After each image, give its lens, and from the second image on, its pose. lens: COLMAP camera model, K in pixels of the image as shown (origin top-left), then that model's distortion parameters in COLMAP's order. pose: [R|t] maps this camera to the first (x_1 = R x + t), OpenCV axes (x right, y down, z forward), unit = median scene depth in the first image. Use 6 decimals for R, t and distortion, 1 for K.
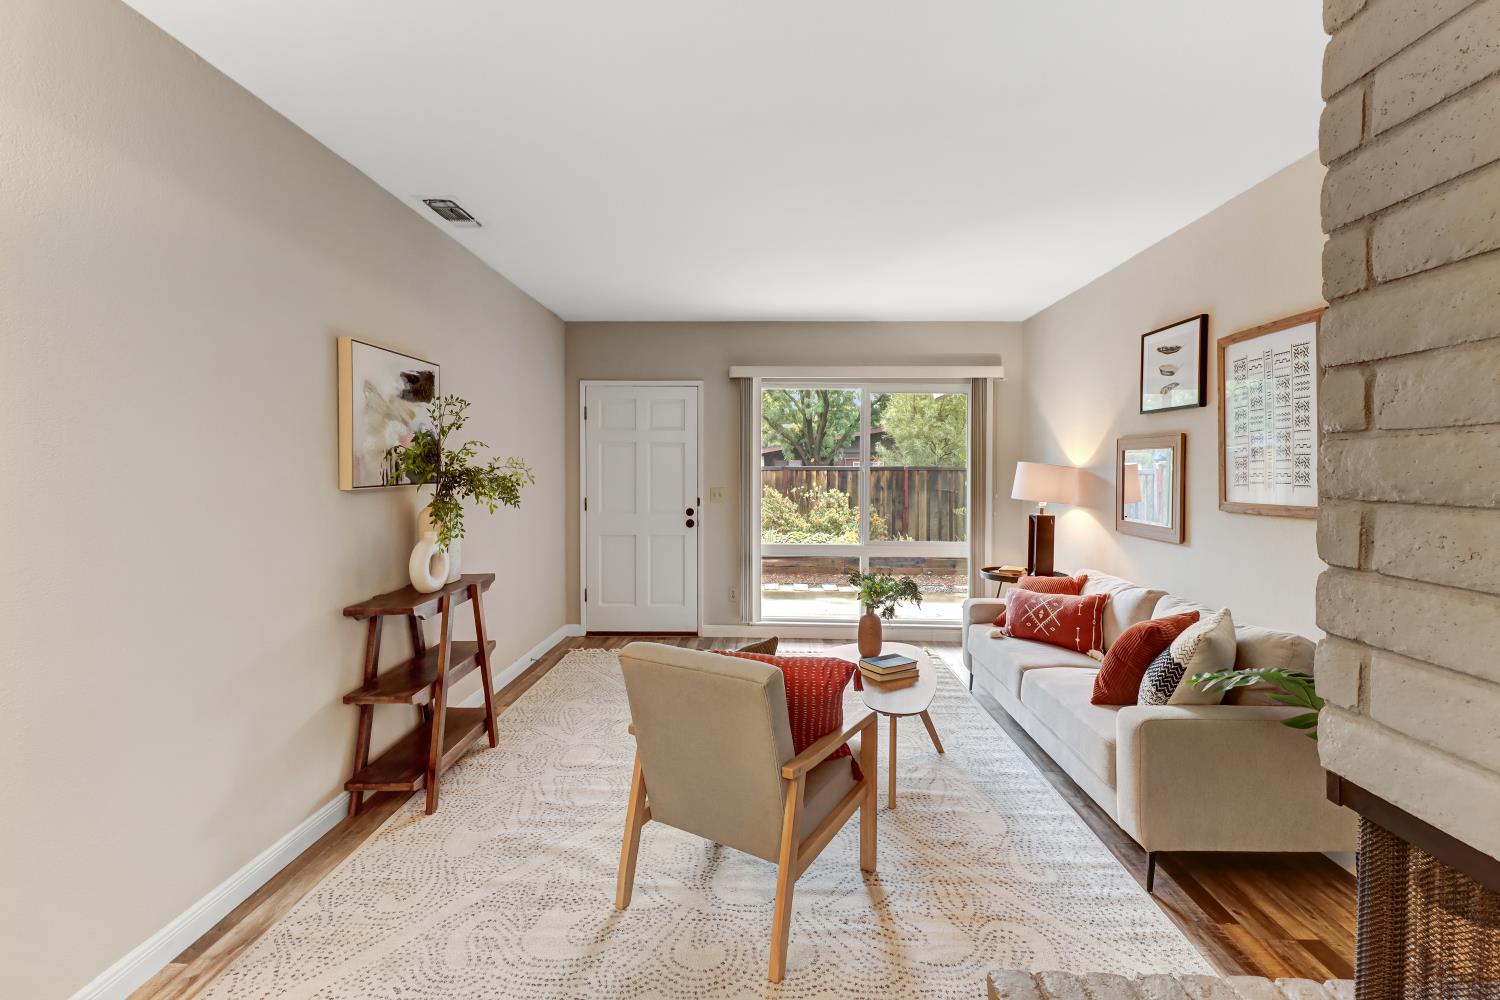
lens RADIAL K [[702.3, 0, 759.5], [0, 702.3, 458.2], [0, 0, 1]] dist [0.014375, -0.011346]
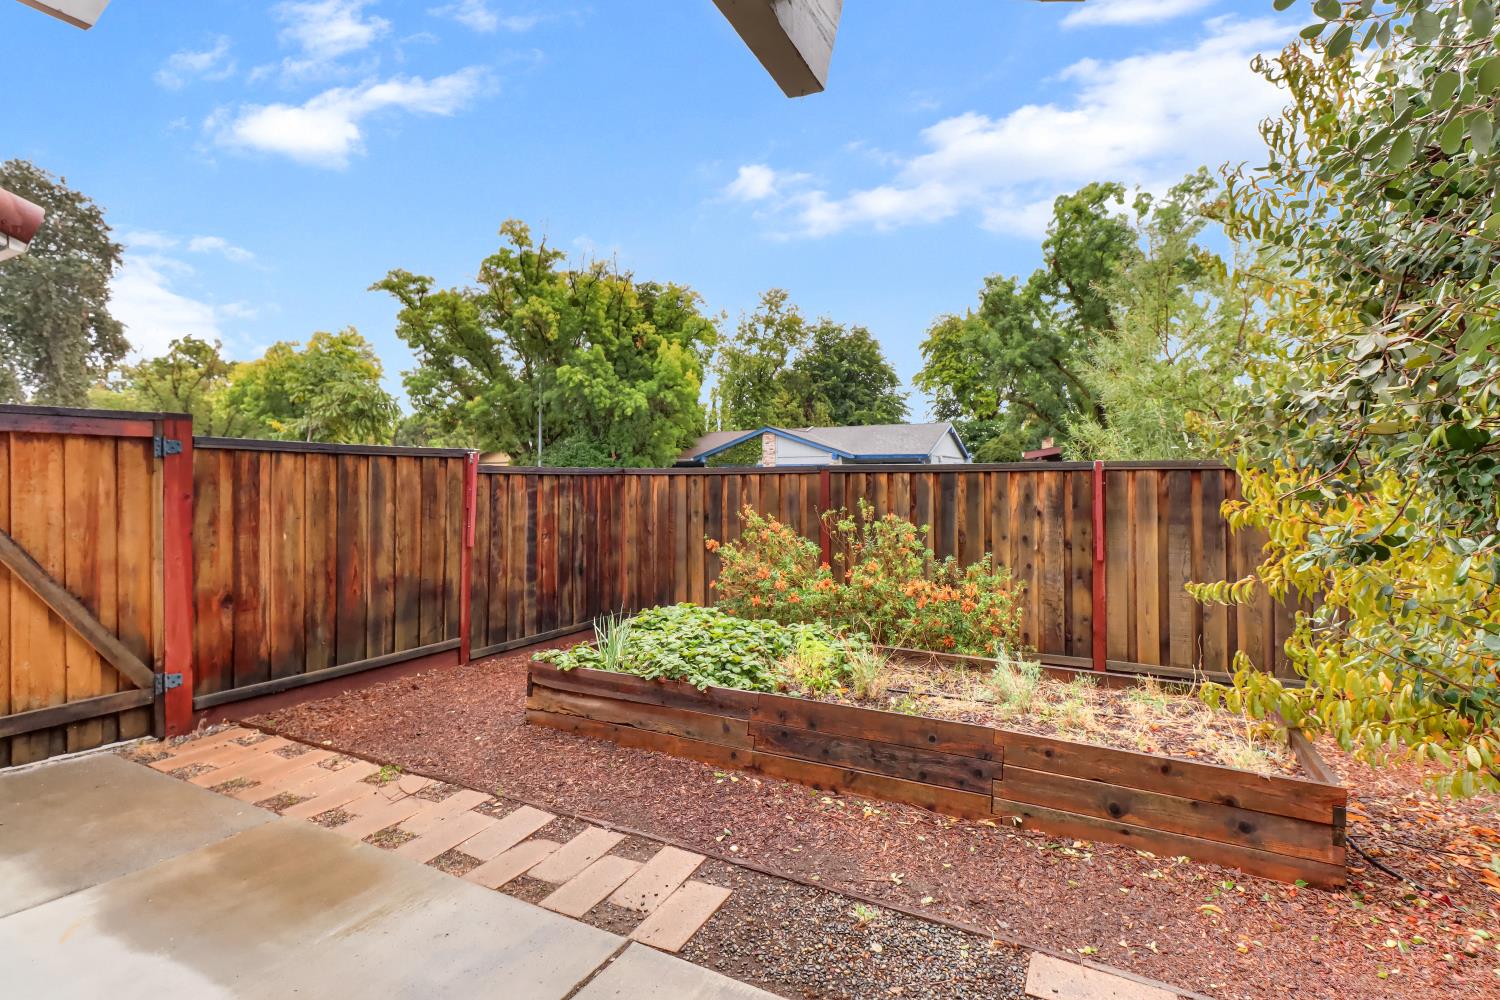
lens RADIAL K [[717.0, 0, 749.0], [0, 717.0, 467.2], [0, 0, 1]] dist [0.001659, 0.000251]
pose [[0.891078, -0.011858, -0.453695, 0.748222], [0.011739, 0.999926, -0.003079, 0.047552], [0.453698, -0.002582, 0.891152, 1.842679]]
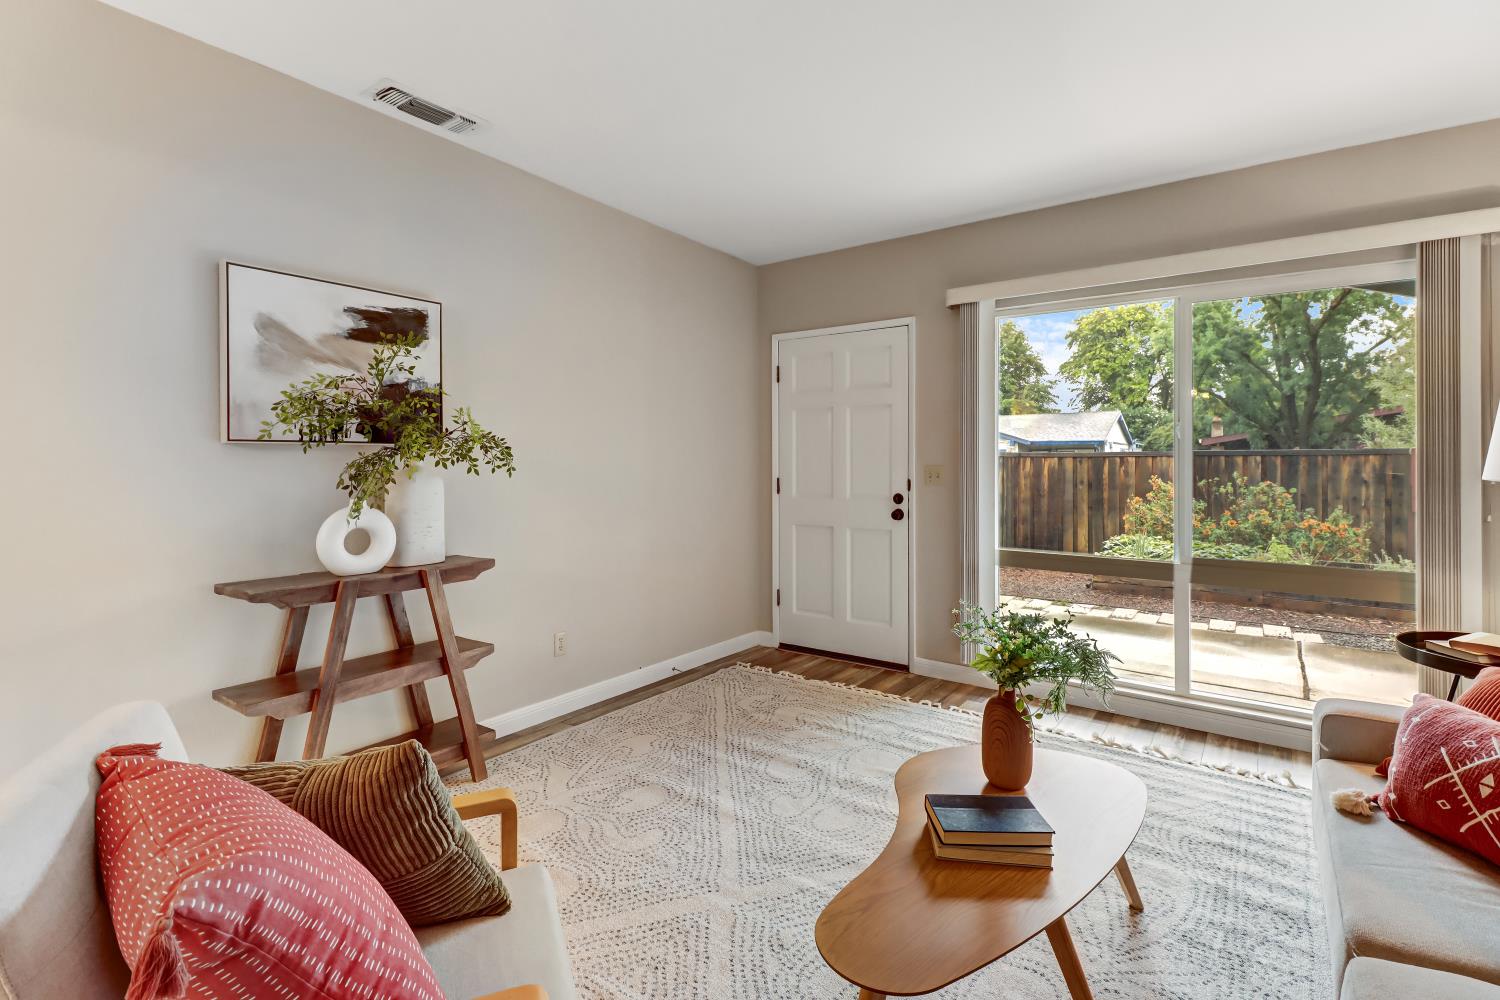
lens RADIAL K [[702.3, 0, 759.5], [0, 702.3, 458.2], [0, 0, 1]] dist [0.014375, -0.011346]
pose [[0.823322, -0.005696, -0.567546, 0.287684], [0.008914, 0.999956, 0.002895, 0.045954], [0.567504, -0.007442, 0.823337, 0.472950]]
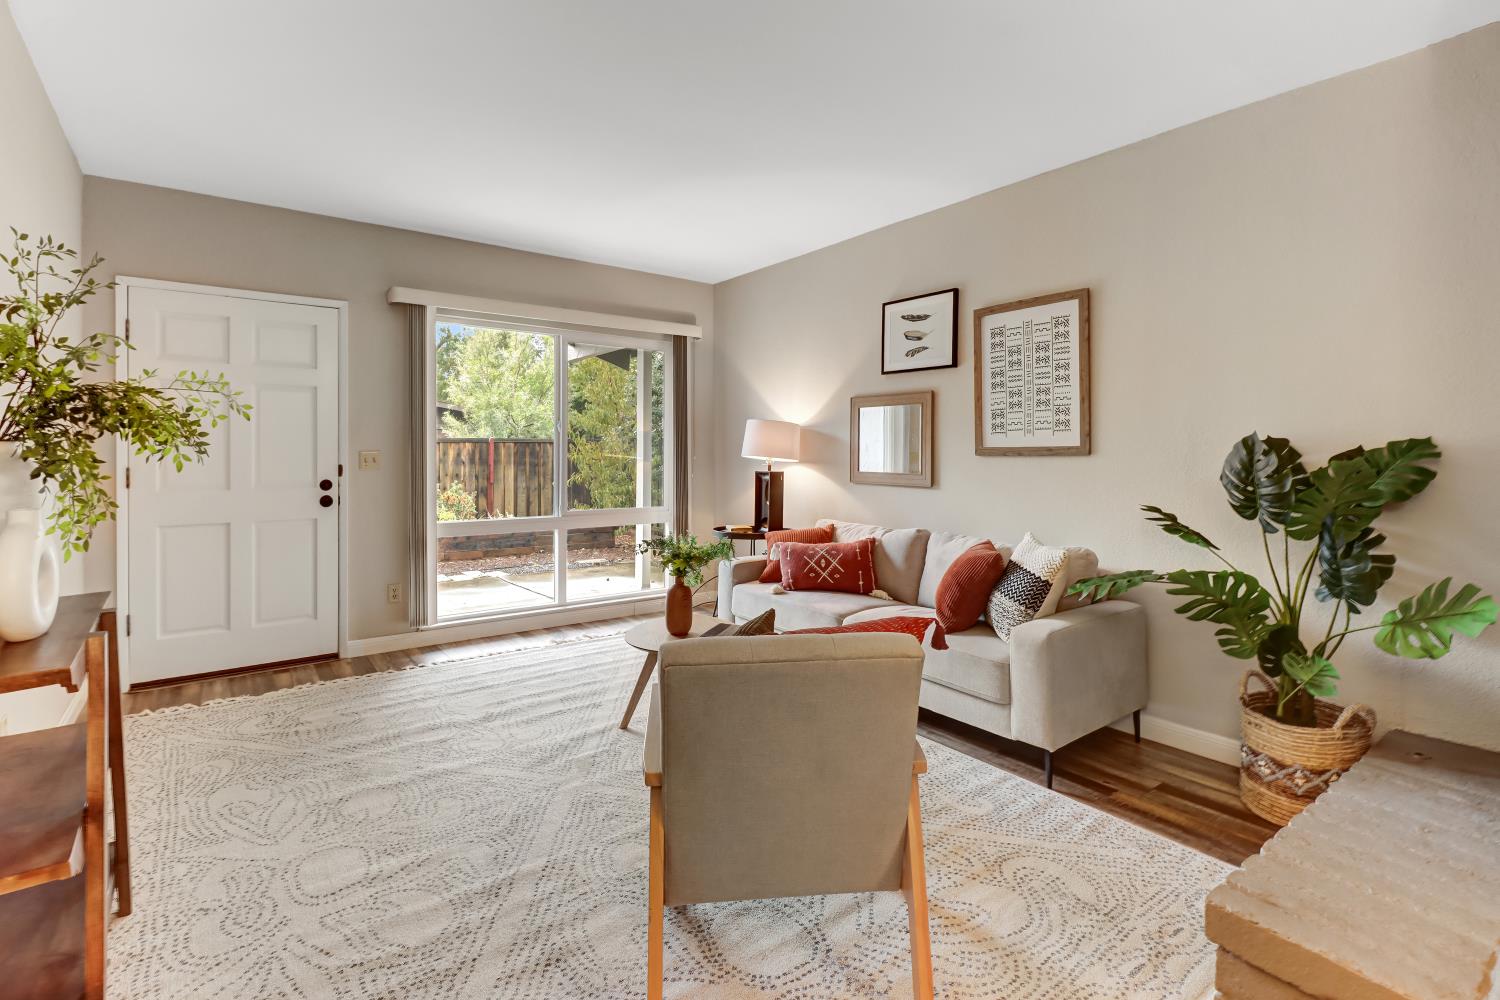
lens RADIAL K [[704.3, 0, 764.8], [0, 704.3, 439.4], [0, 0, 1]] dist [0.019328, -0.011696]
pose [[0.779677, 0.005724, 0.626156, -0.296338], [-0.006477, 0.999978, -0.001076, 0.042125], [-0.626148, -0.003217, 0.779697, 0.247505]]
